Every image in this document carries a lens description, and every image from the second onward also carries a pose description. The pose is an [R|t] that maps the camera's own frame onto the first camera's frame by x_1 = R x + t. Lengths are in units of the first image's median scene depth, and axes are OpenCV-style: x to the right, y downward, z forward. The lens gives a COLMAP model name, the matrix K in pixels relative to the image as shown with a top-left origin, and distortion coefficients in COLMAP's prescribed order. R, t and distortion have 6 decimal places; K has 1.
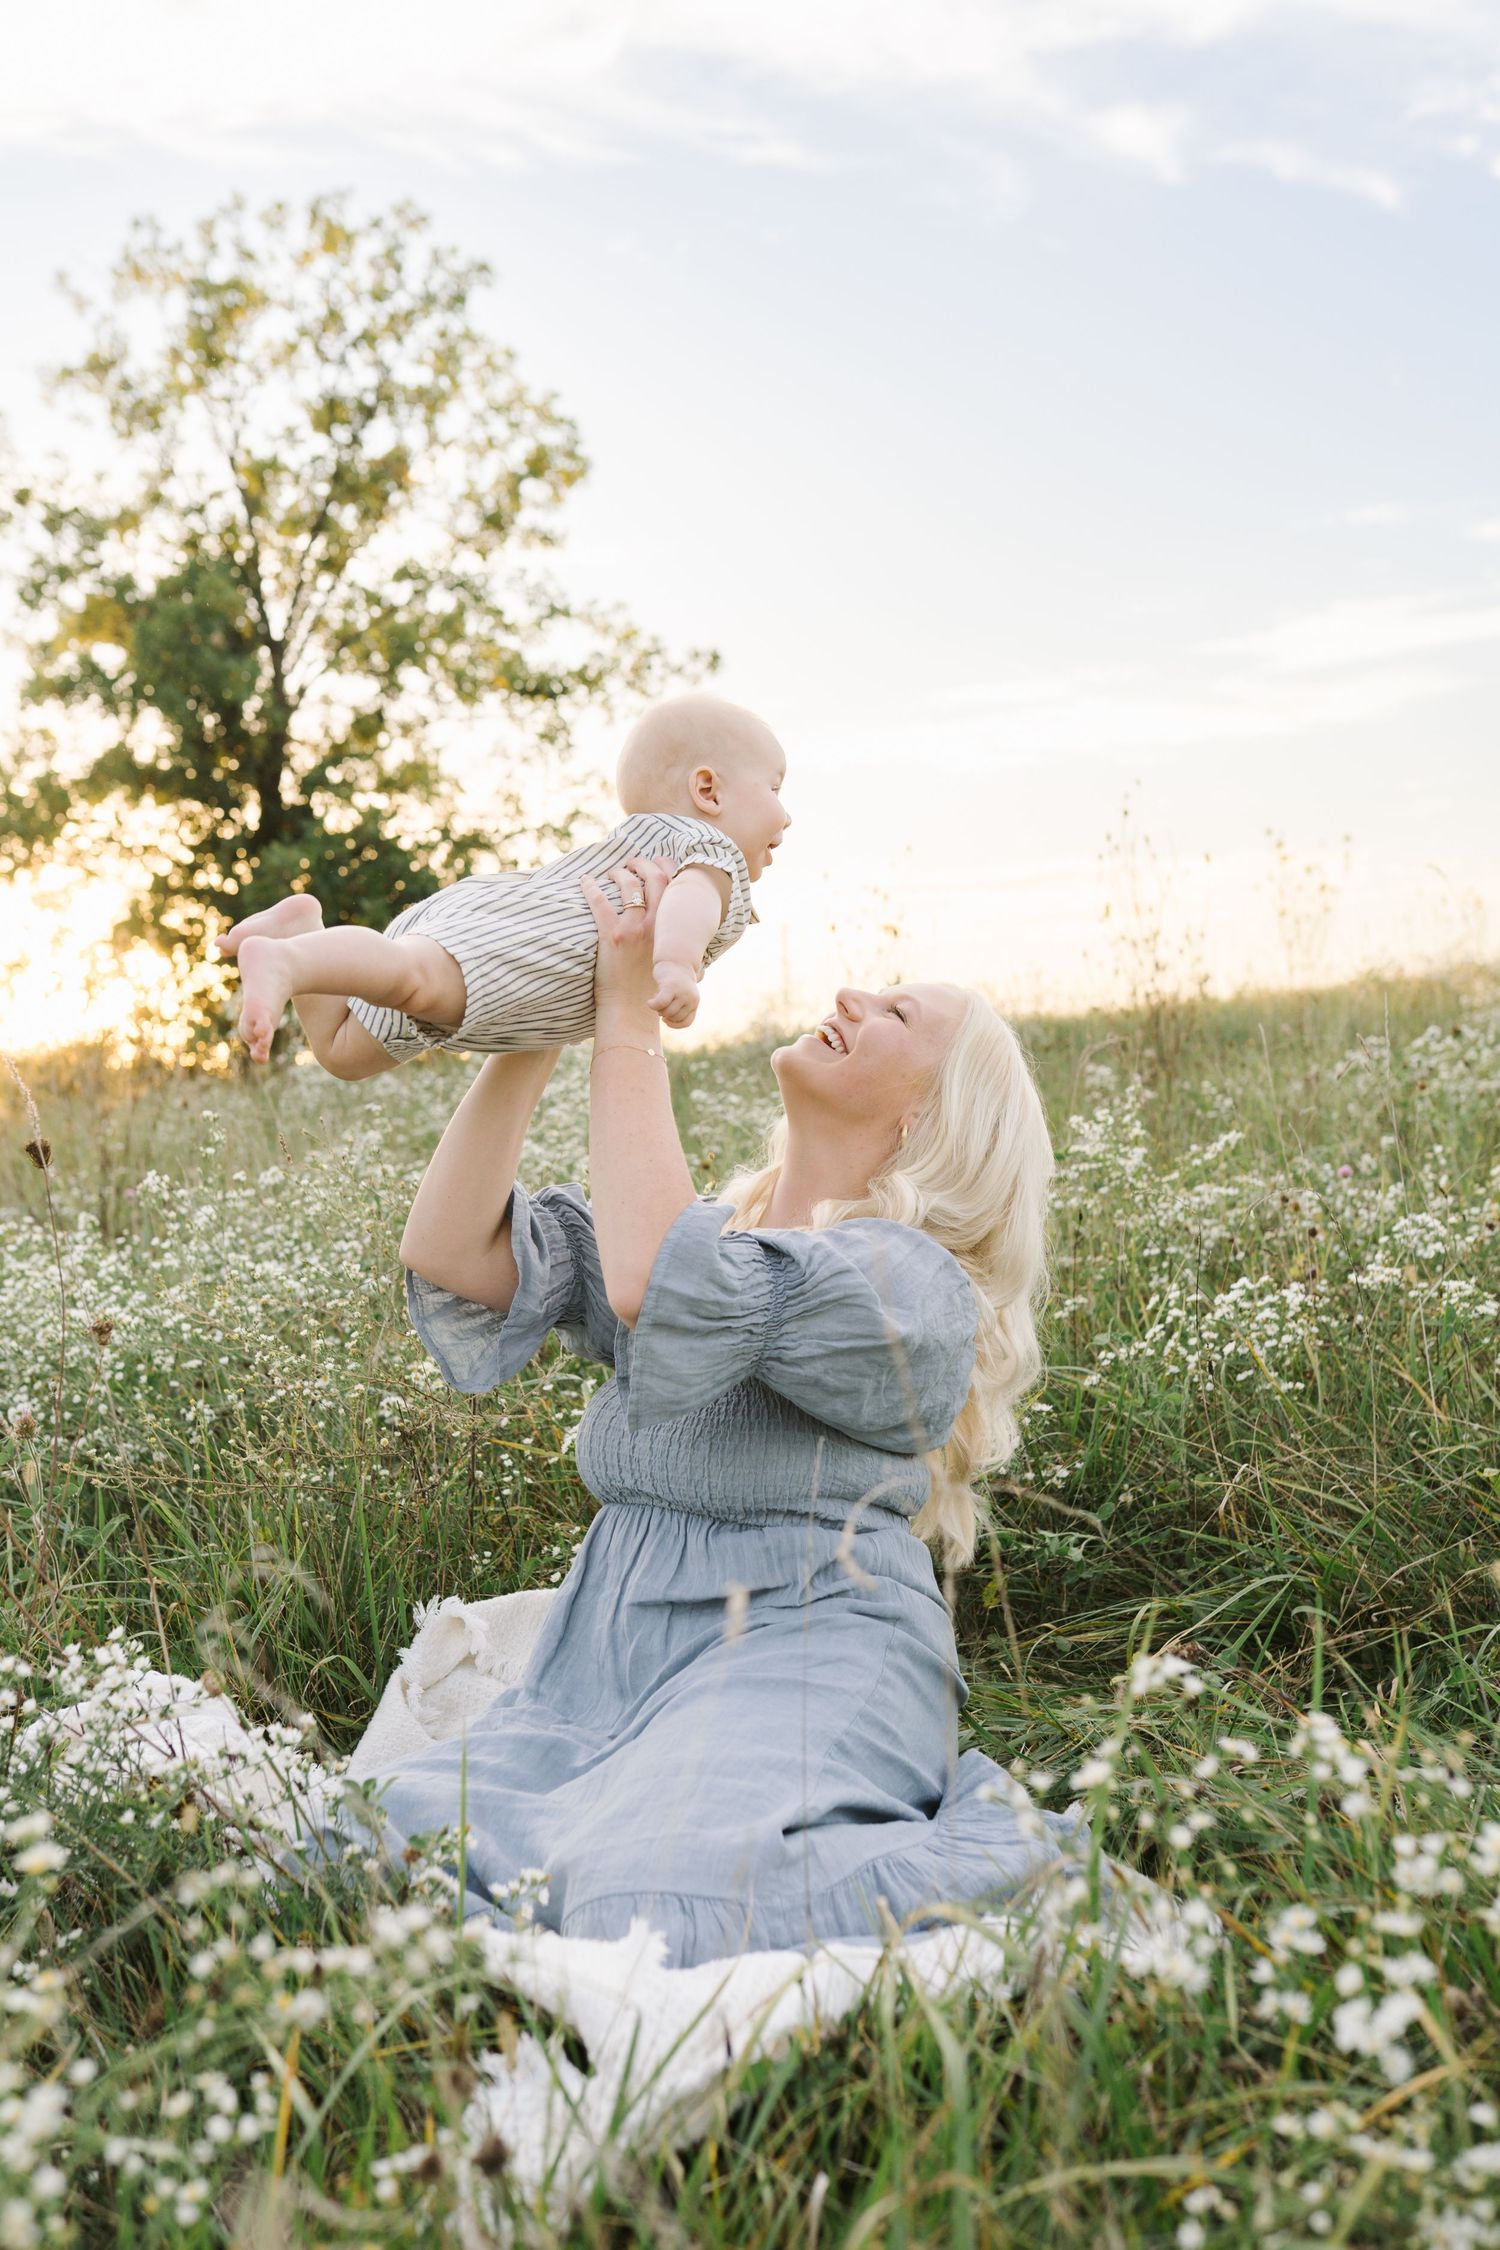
lens RADIAL K [[2144.4, 0, 762.6], [0, 2144.4, 1100.3], [0, 0, 1]] dist [-0.001620, 0.000000]
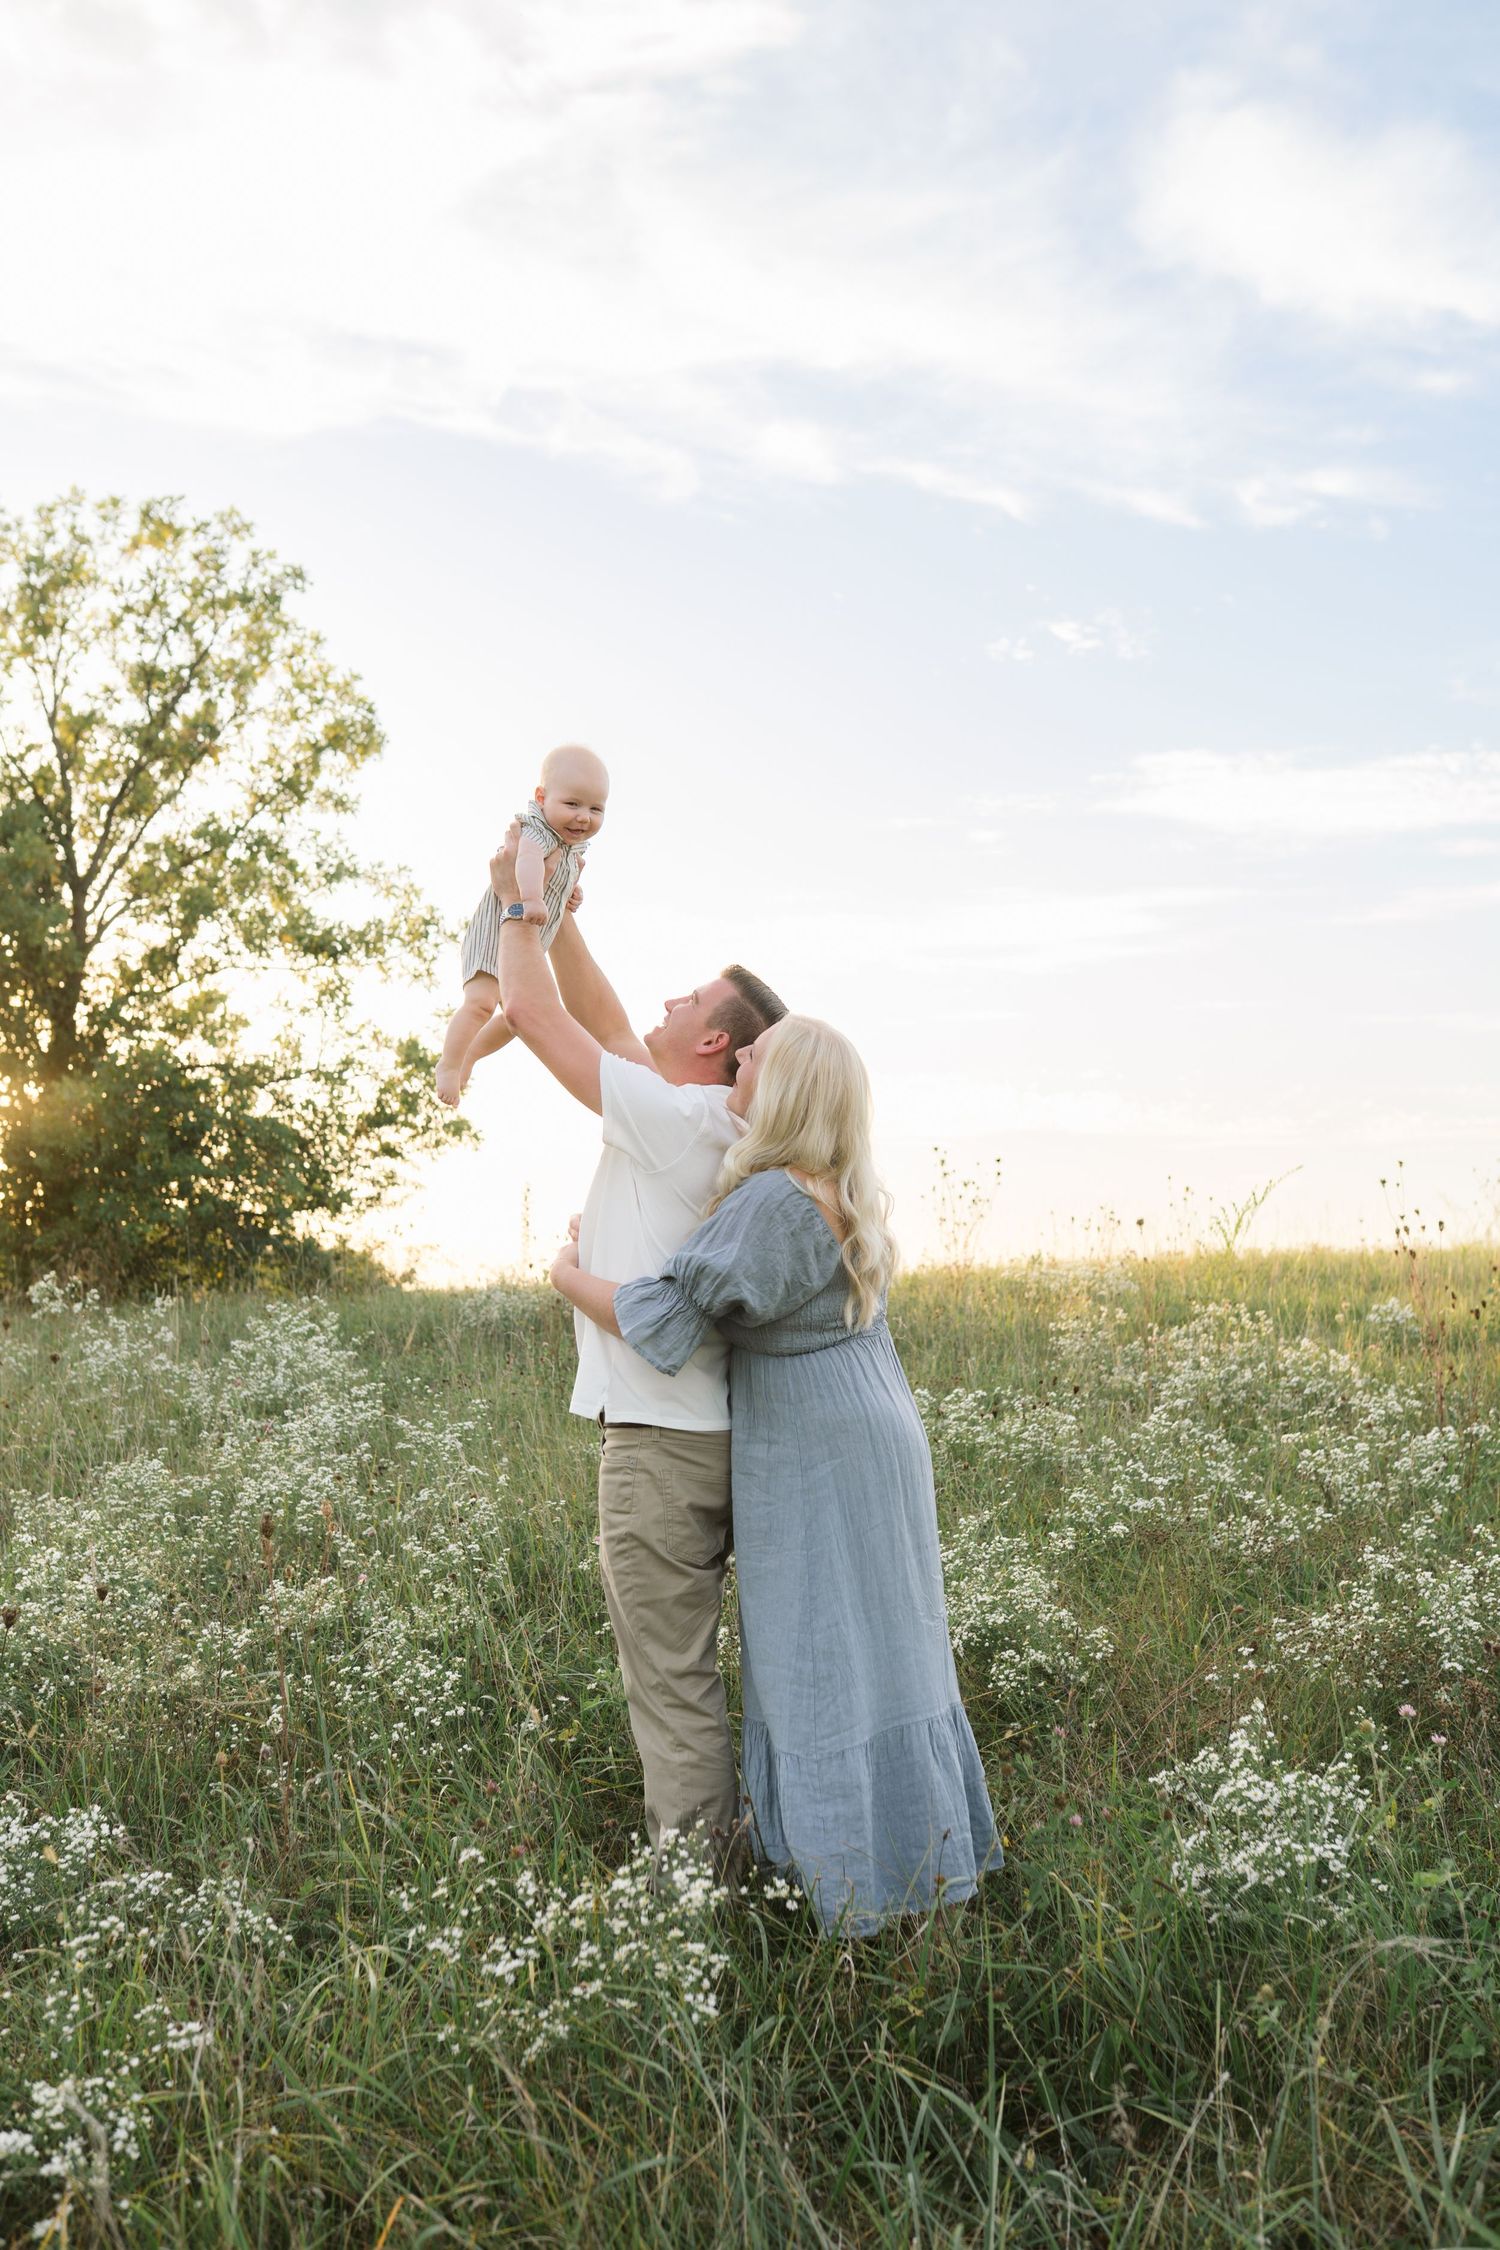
lens RADIAL K [[2144.4, 0, 783.3], [0, 2144.4, 1096.9], [0, 0, 1]] dist [-0.001620, 0.000000]
pose [[0.992211, 0.058426, 0.110021, 0.013561], [-0.048833, 0.994927, -0.087955, -0.028006], [-0.114602, 0.081897, 0.990030, -0.108703]]
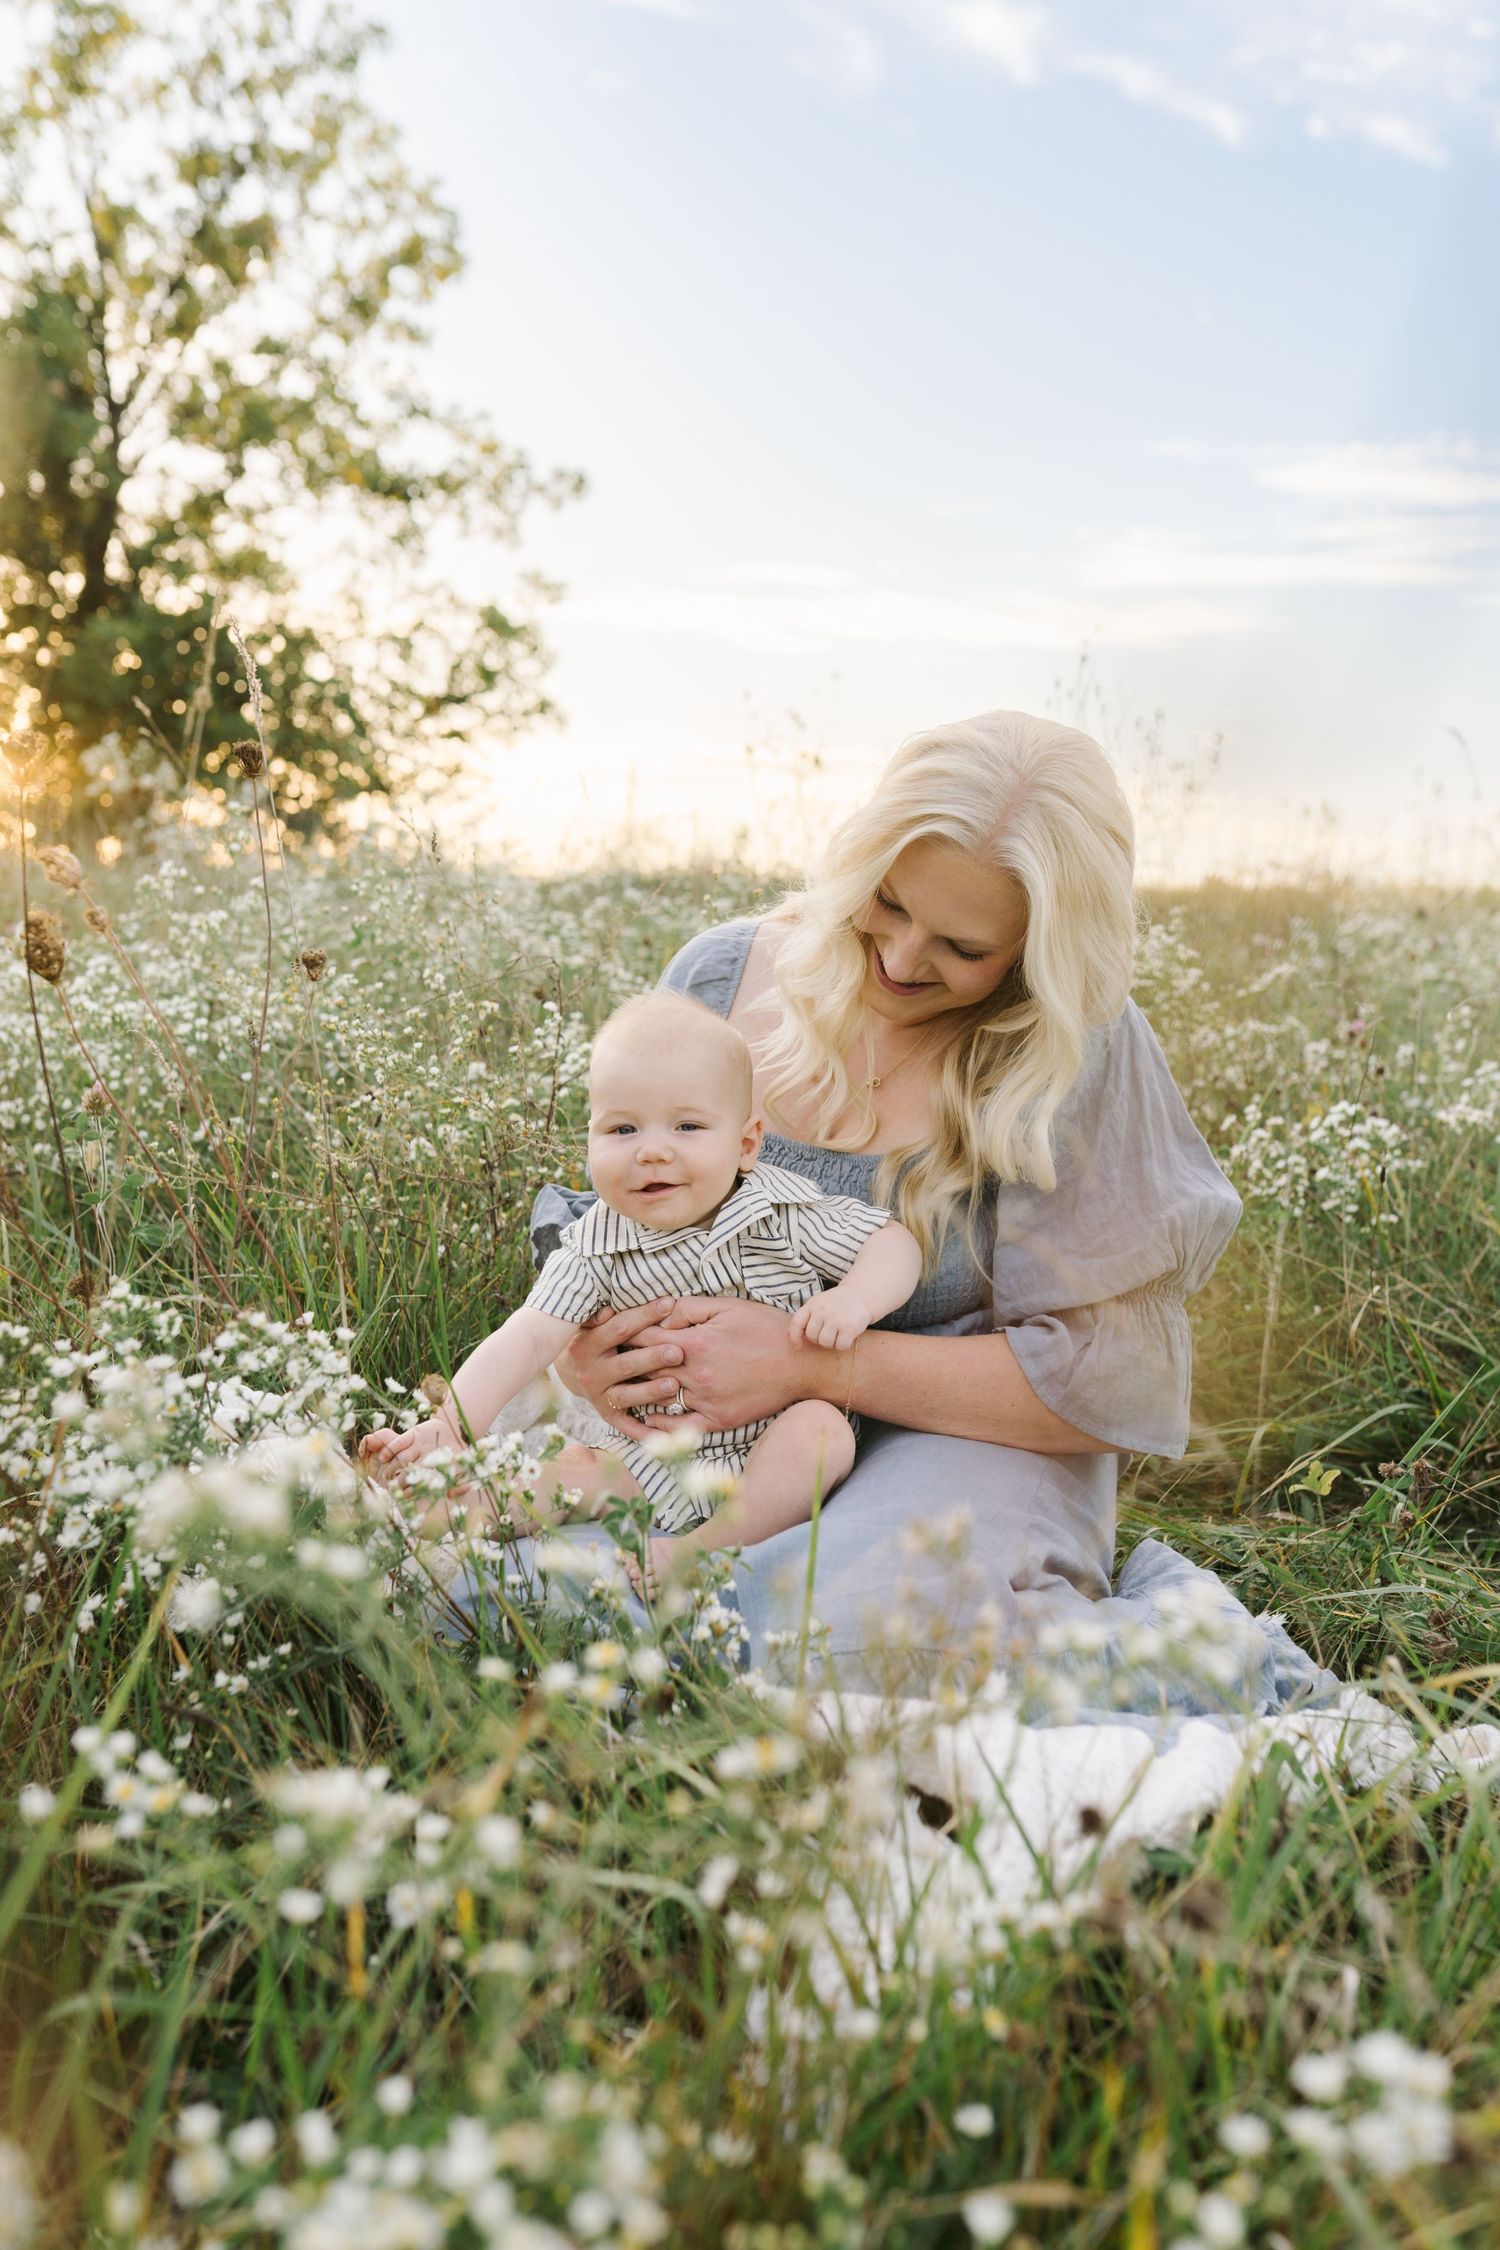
lens RADIAL K [[2144.4, 0, 756.6], [0, 2144.4, 1109.9], [0, 0, 1]] dist [-0.001620, 0.000000]
pose [[0.988655, 0.103027, 0.109300, -0.019326], [-0.109967, 0.992155, 0.059469, 0.008299], [-0.102315, -0.070814, 0.992228, 0.012225]]
